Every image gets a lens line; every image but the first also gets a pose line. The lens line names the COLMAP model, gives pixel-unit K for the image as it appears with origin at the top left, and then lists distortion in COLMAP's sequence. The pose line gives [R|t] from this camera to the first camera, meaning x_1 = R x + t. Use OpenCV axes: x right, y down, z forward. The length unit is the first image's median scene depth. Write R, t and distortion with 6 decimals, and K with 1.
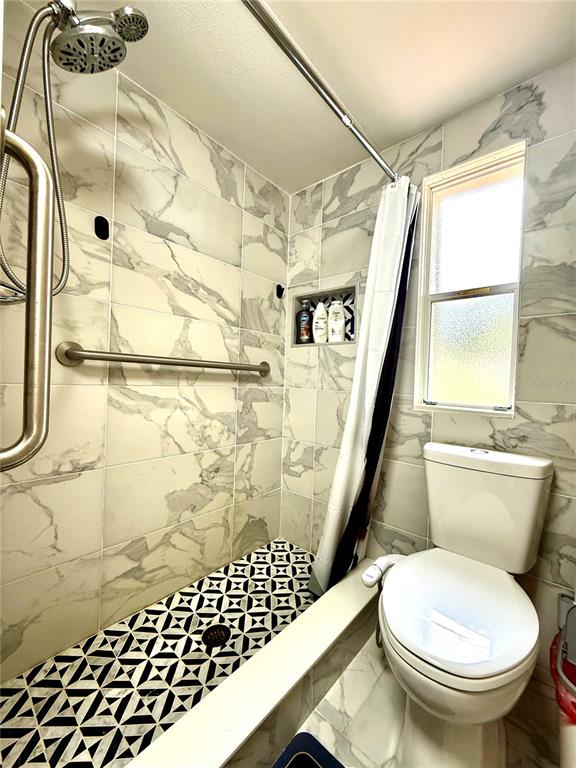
lens RADIAL K [[308.4, 0, 289.0], [0, 308.4, 382.3], [0, 0, 1]] dist [-0.001619, 0.000075]
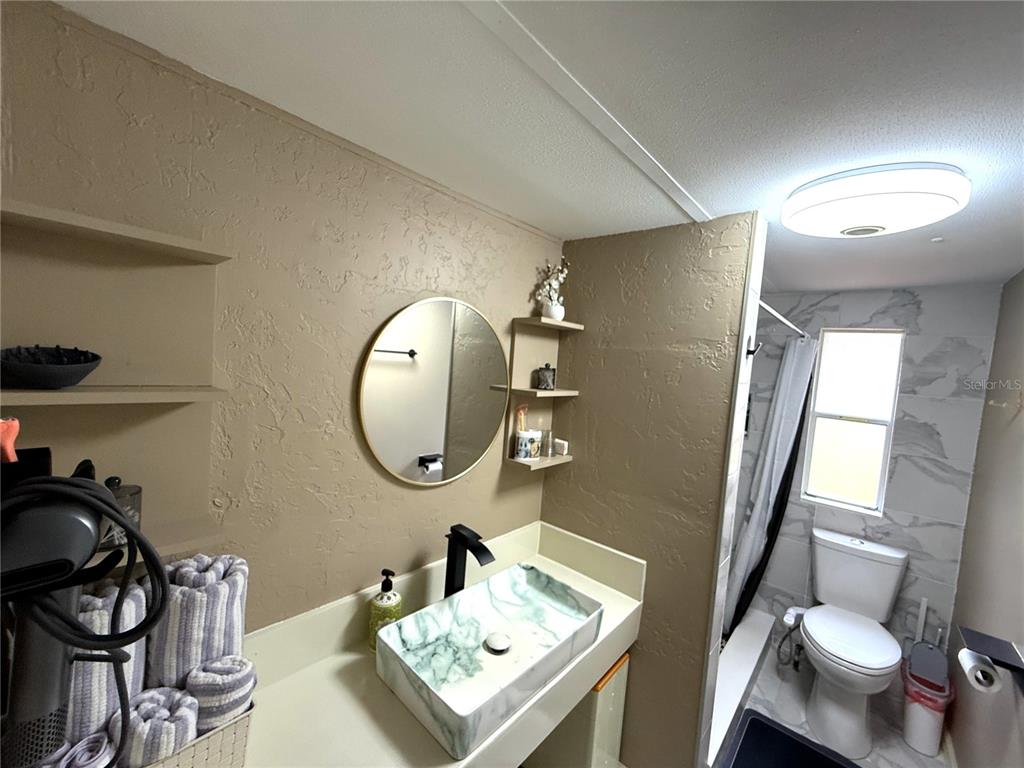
lens RADIAL K [[411.2, 0, 510.0], [0, 411.2, 382.6], [0, 0, 1]] dist [-0.001619, 0.000075]
pose [[0.998934, 0.046144, 0.000801, -1.090985], [-0.046137, 0.998080, 0.041322, -0.545090], [0.001108, -0.041315, 0.999146, -0.946873]]
